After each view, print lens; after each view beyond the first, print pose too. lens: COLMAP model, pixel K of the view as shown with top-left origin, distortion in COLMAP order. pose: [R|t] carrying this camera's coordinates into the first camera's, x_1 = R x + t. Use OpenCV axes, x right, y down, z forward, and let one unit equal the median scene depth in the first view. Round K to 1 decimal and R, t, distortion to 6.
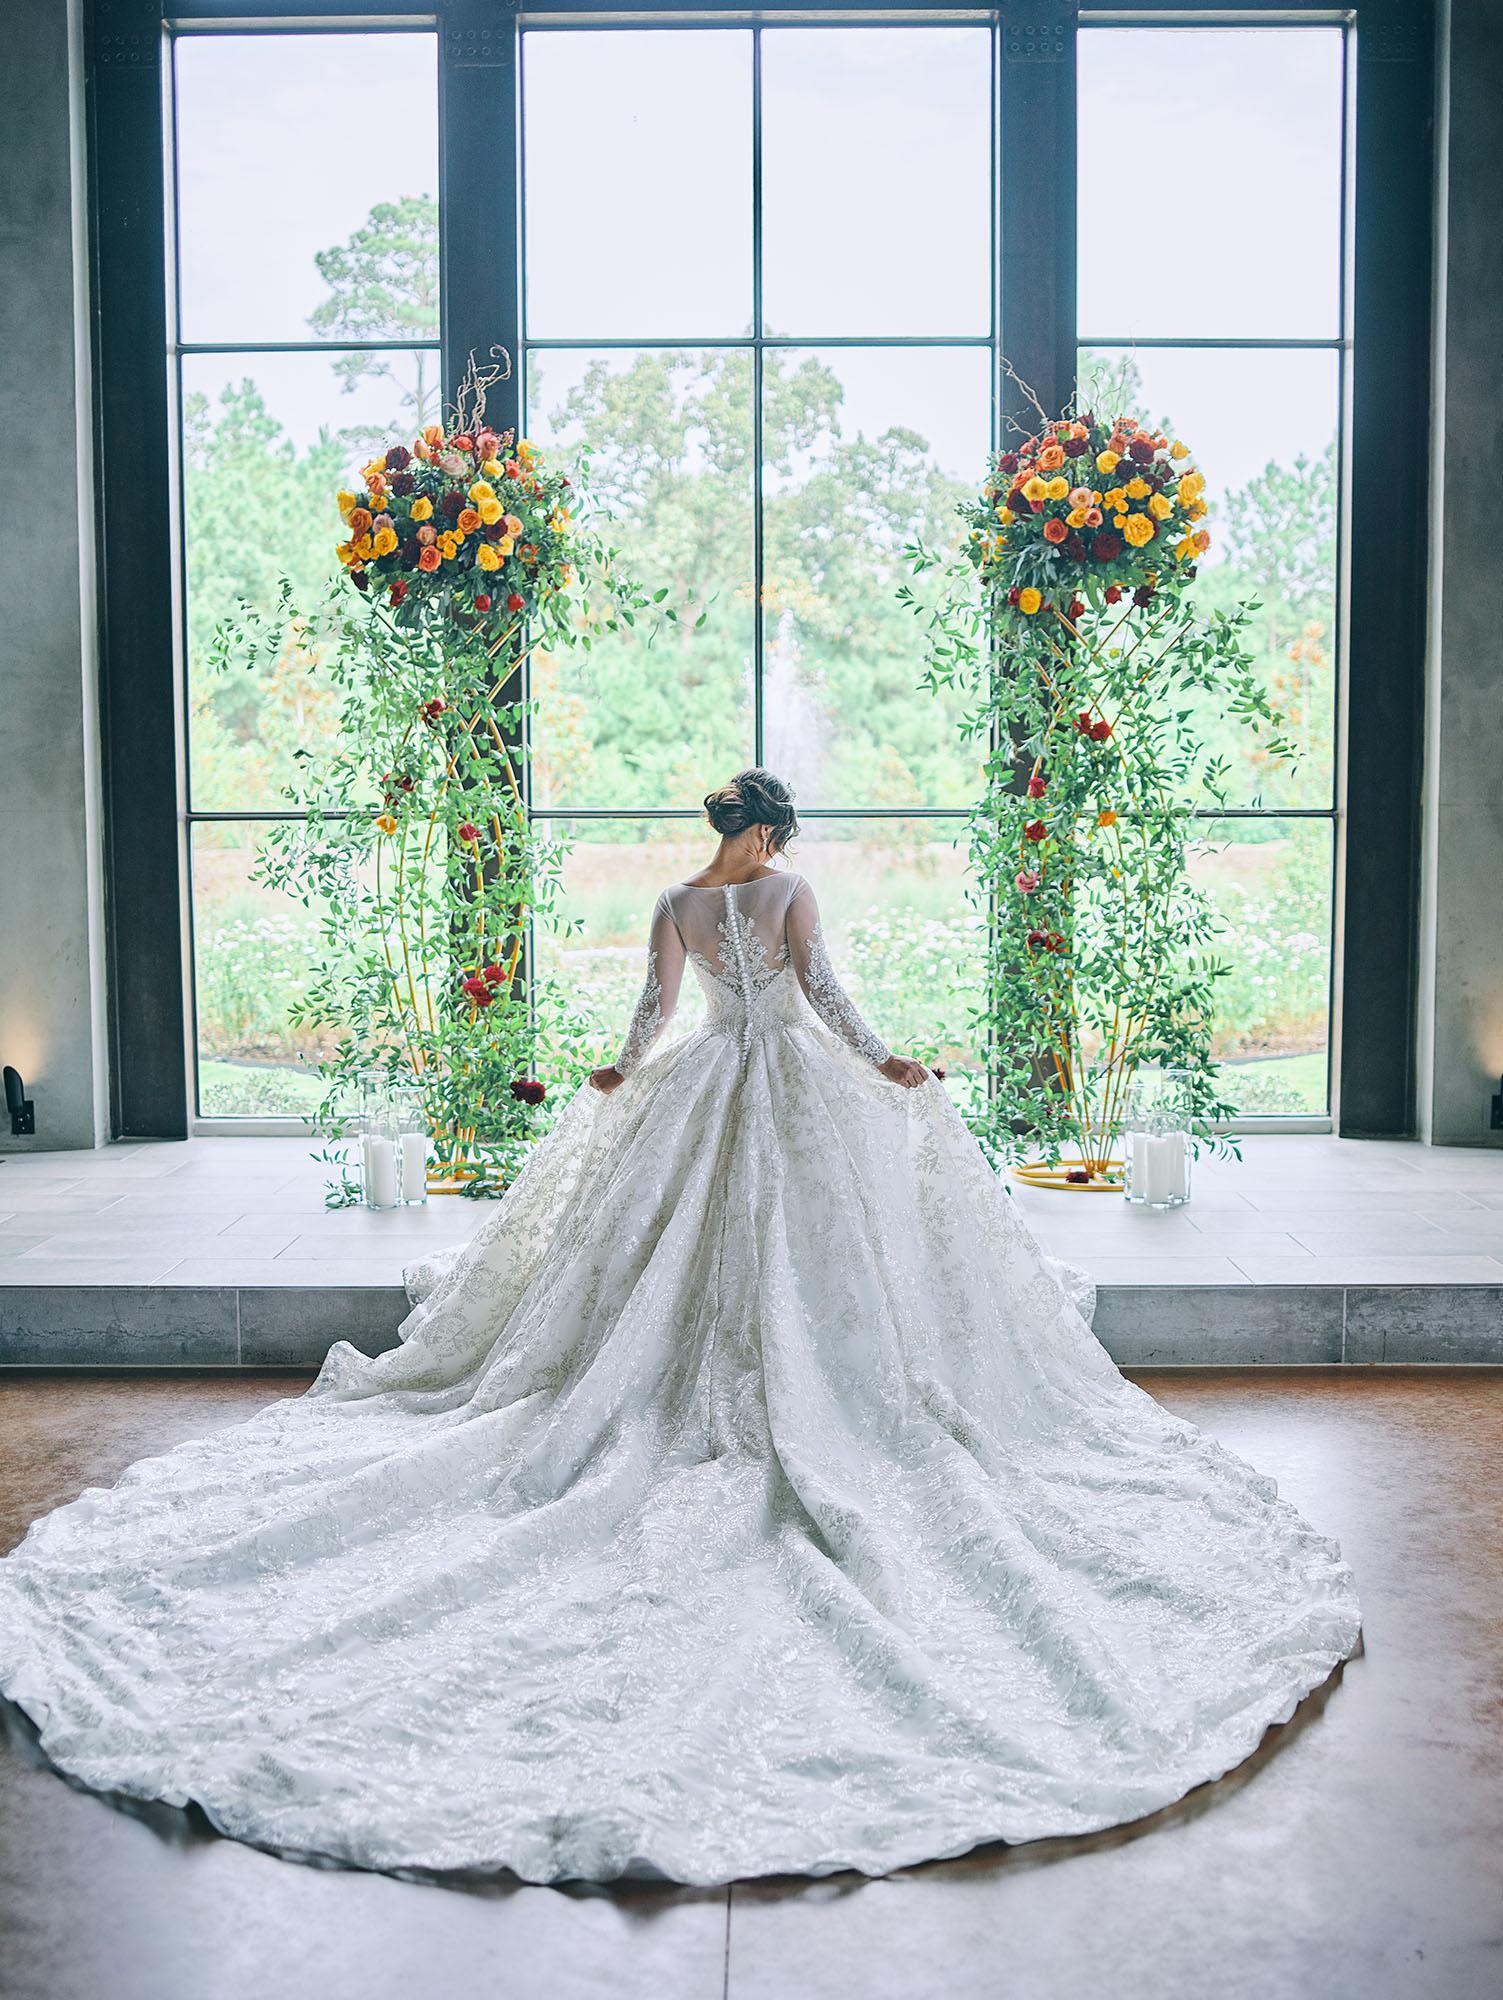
lens RADIAL K [[2179.3, 0, 758.3], [0, 2179.3, 990.2], [0, 0, 1]] dist [-0.052292, 0.037684]
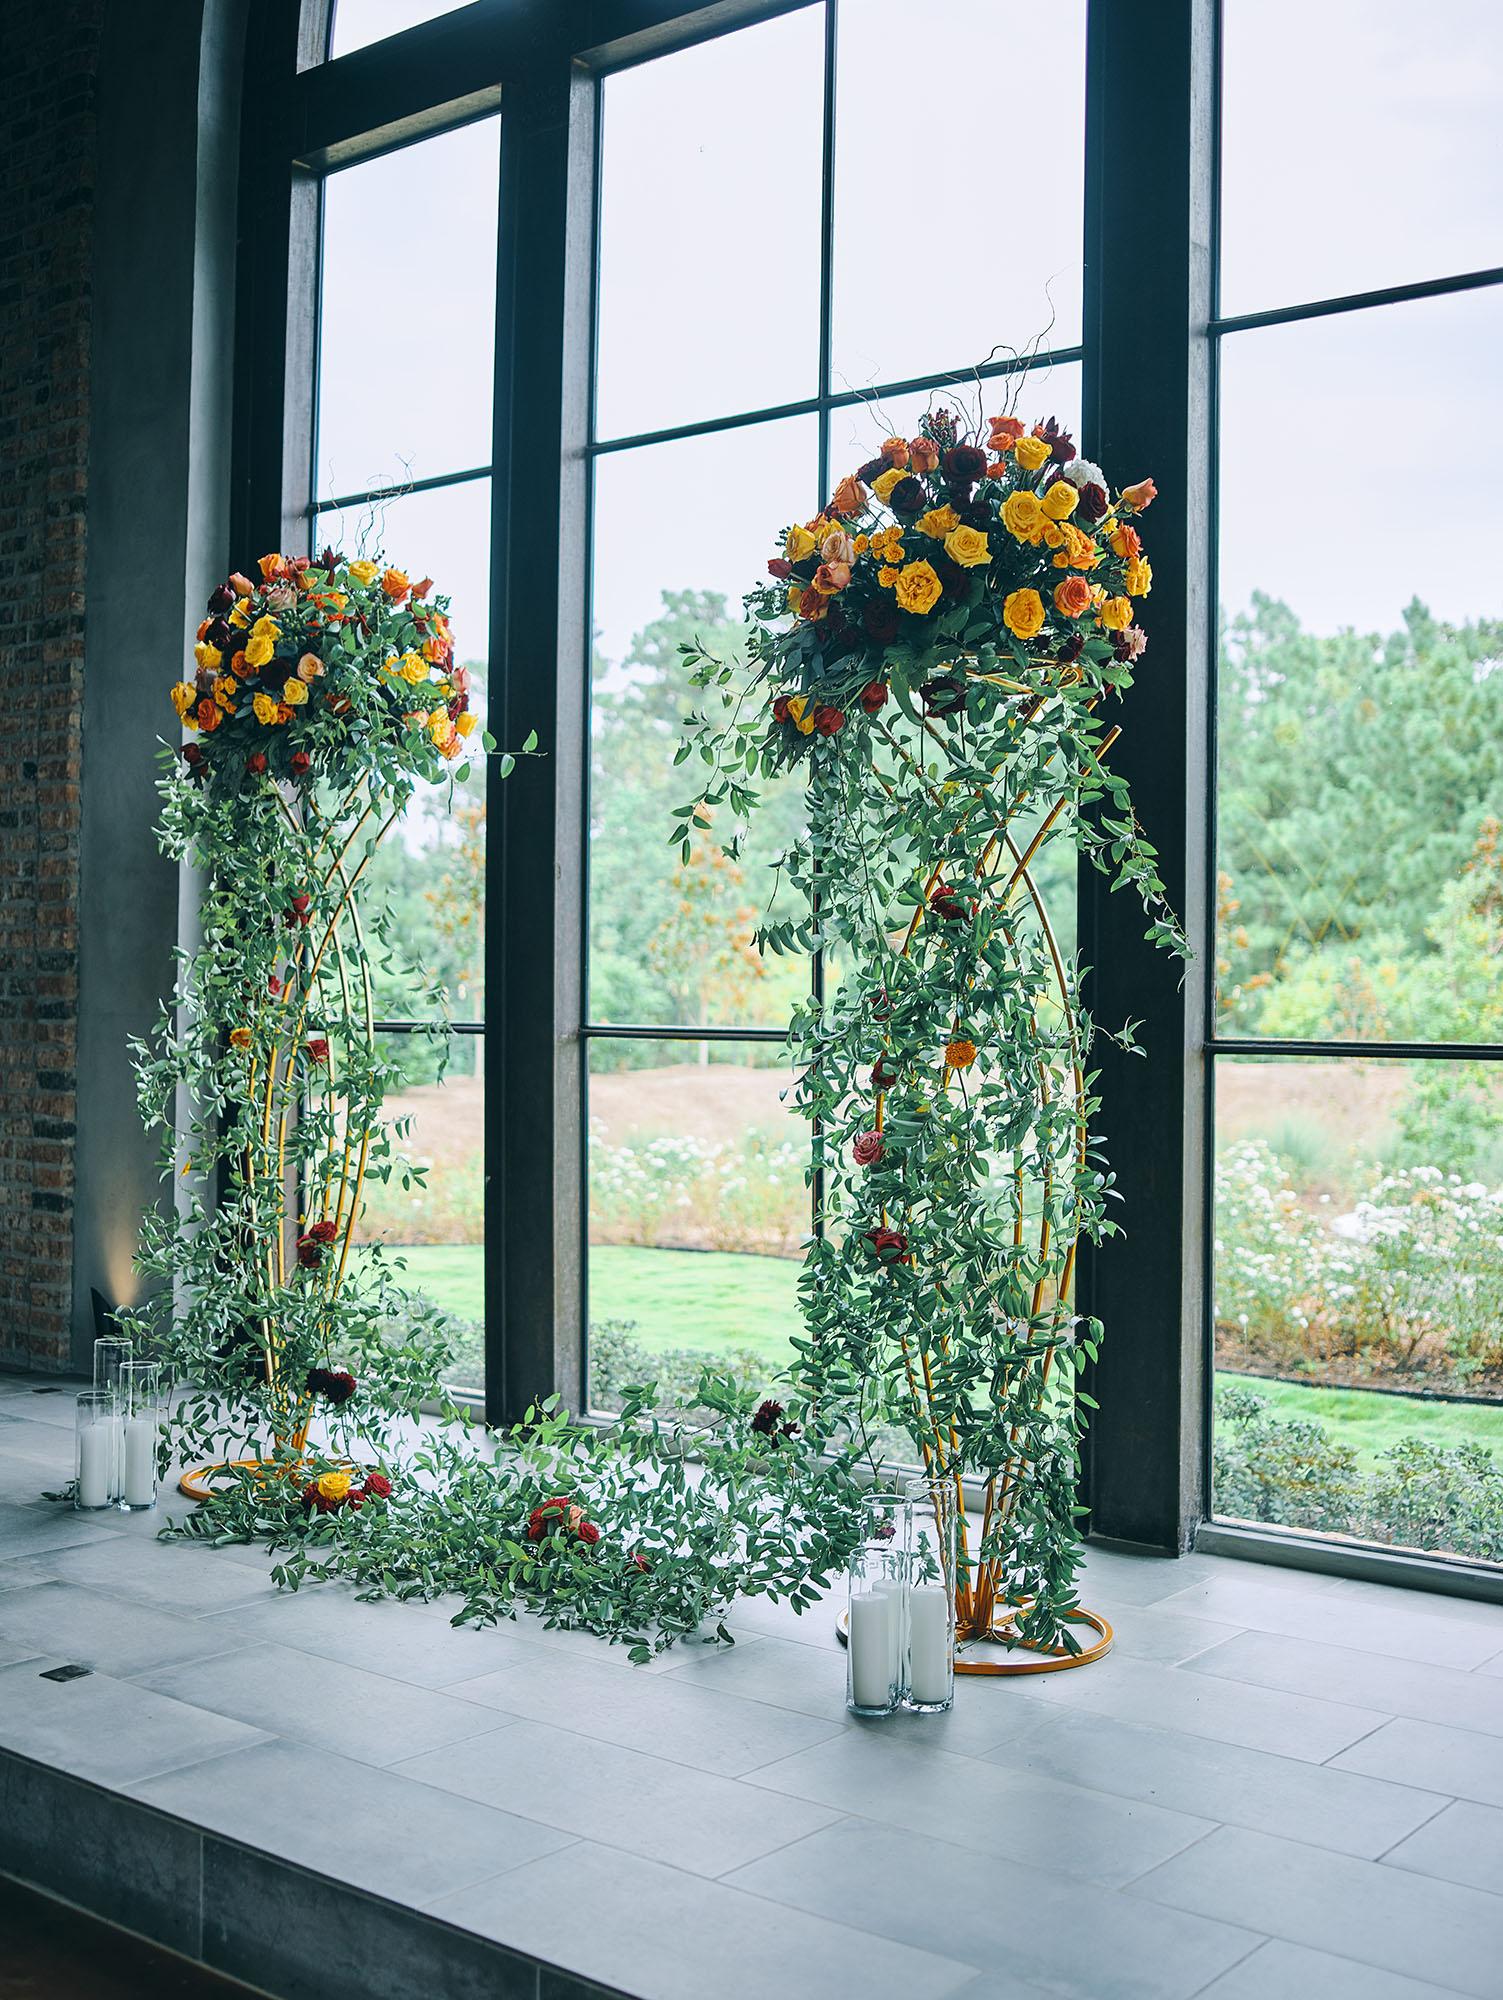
lens RADIAL K [[2179.3, 0, 758.3], [0, 2179.3, 990.2], [0, 0, 1]] dist [-0.052292, 0.037684]
pose [[0.785524, 0.007412, -0.618787, 0.499253], [-0.066393, 0.995166, -0.072362, -0.048391], [0.615260, 0.097925, 0.782219, 0.479701]]
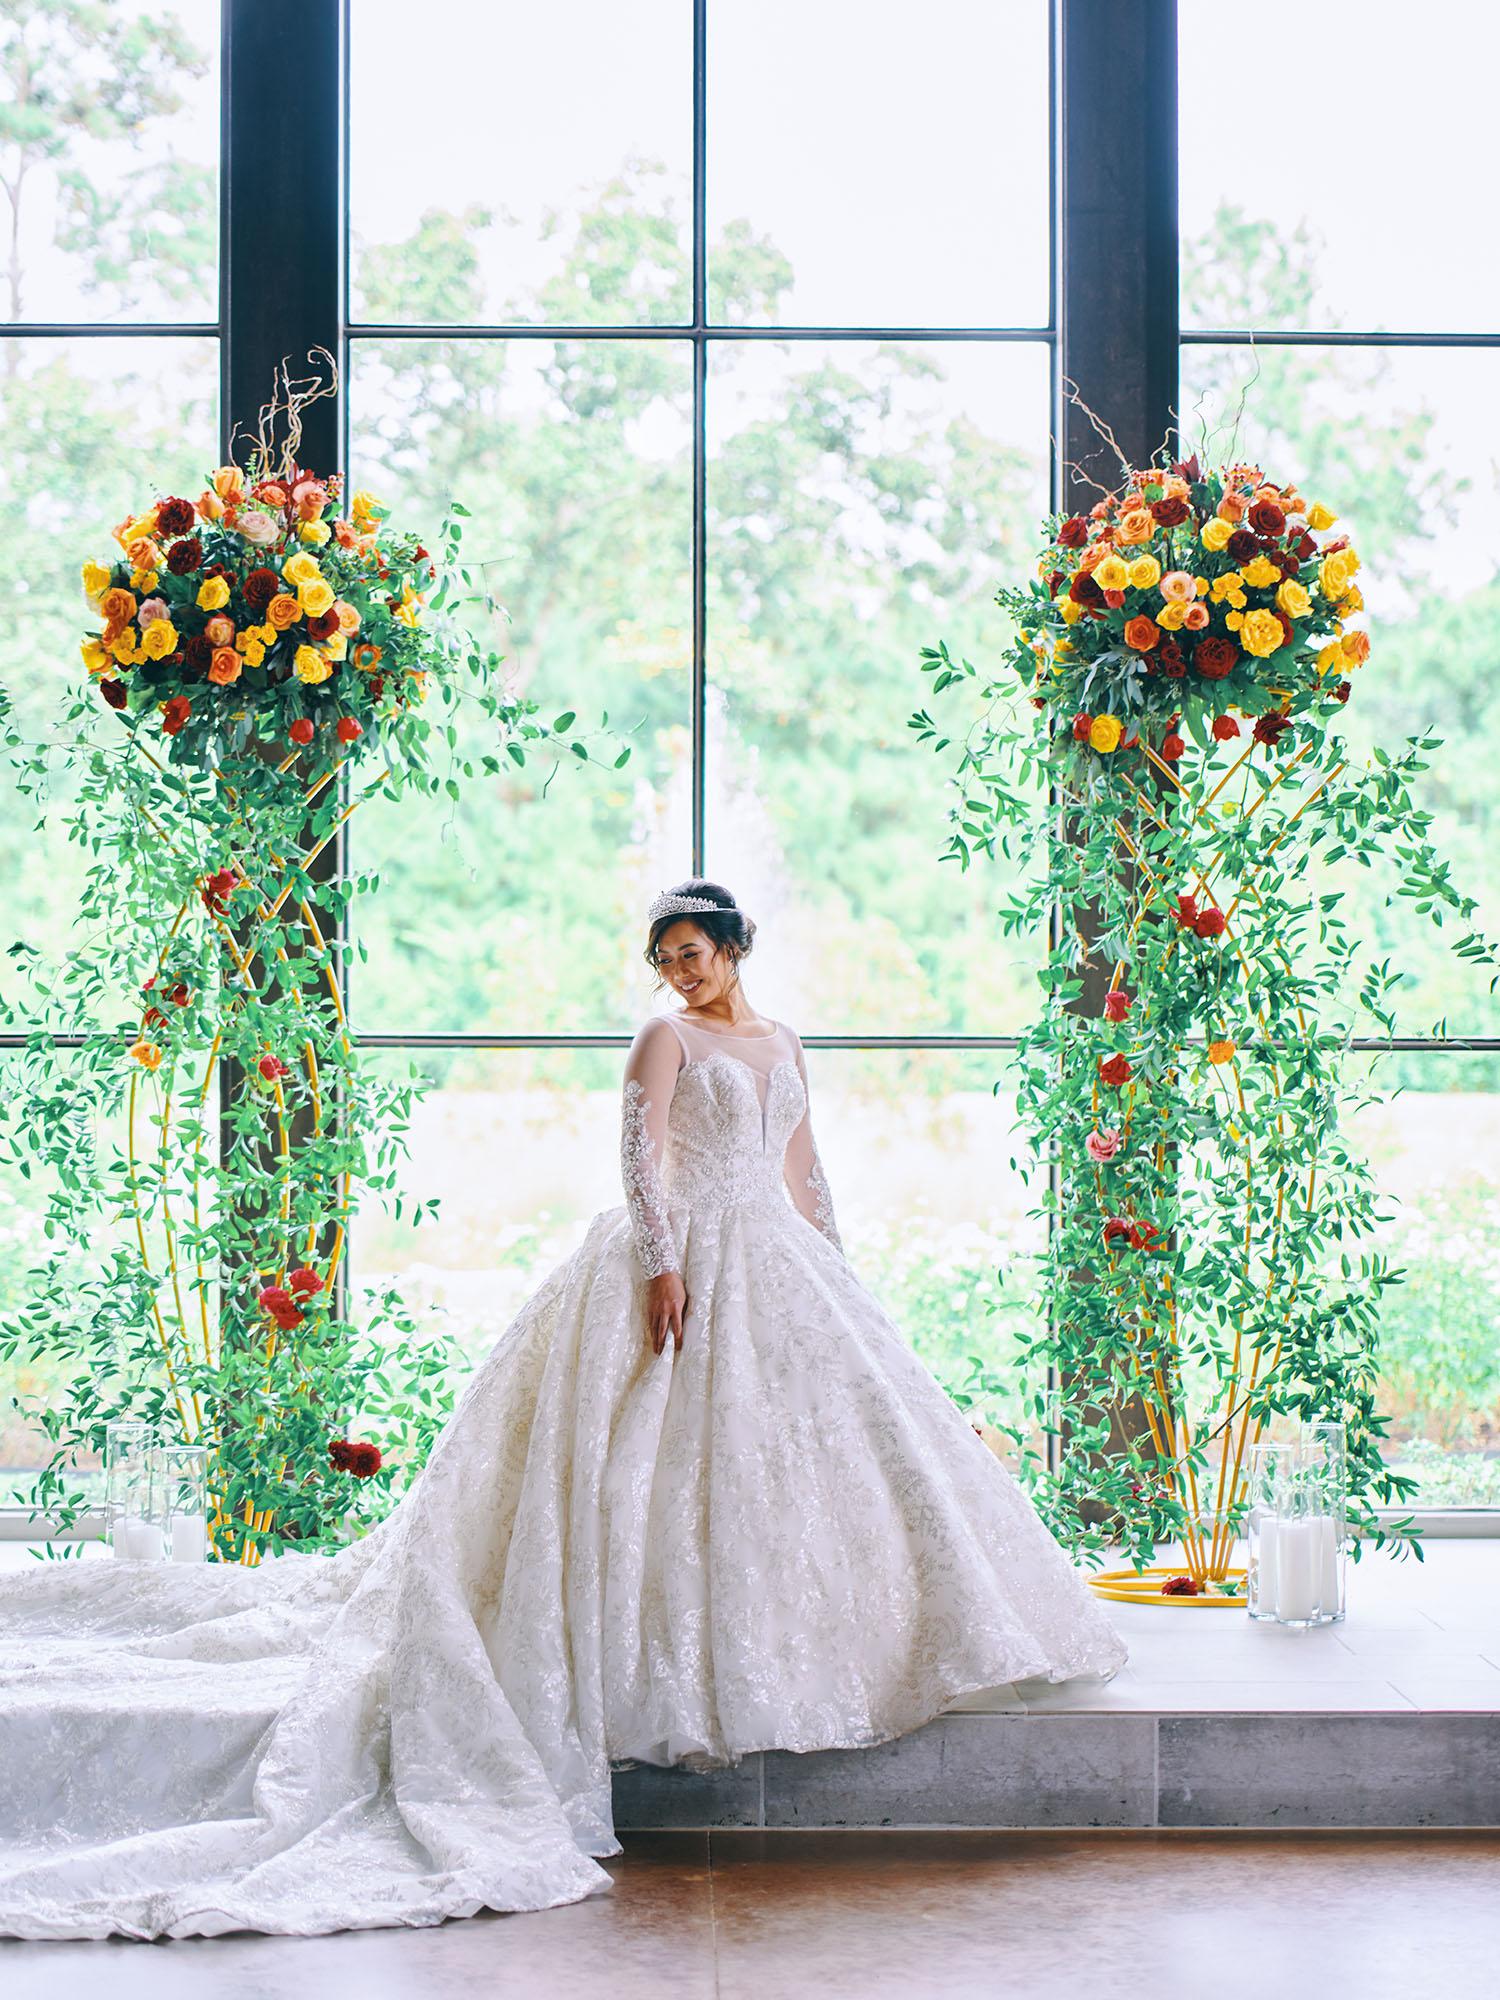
lens RADIAL K [[4244.9, 0, 745.3], [0, 4244.9, 995.5], [0, 0, 1]] dist [-0.066066, 0.603276]
pose [[0.999551, 0.005537, 0.029459, -0.026012], [-0.002844, 0.995877, -0.090667, 0.023386], [-0.029839, 0.090542, 0.995445, -0.306521]]
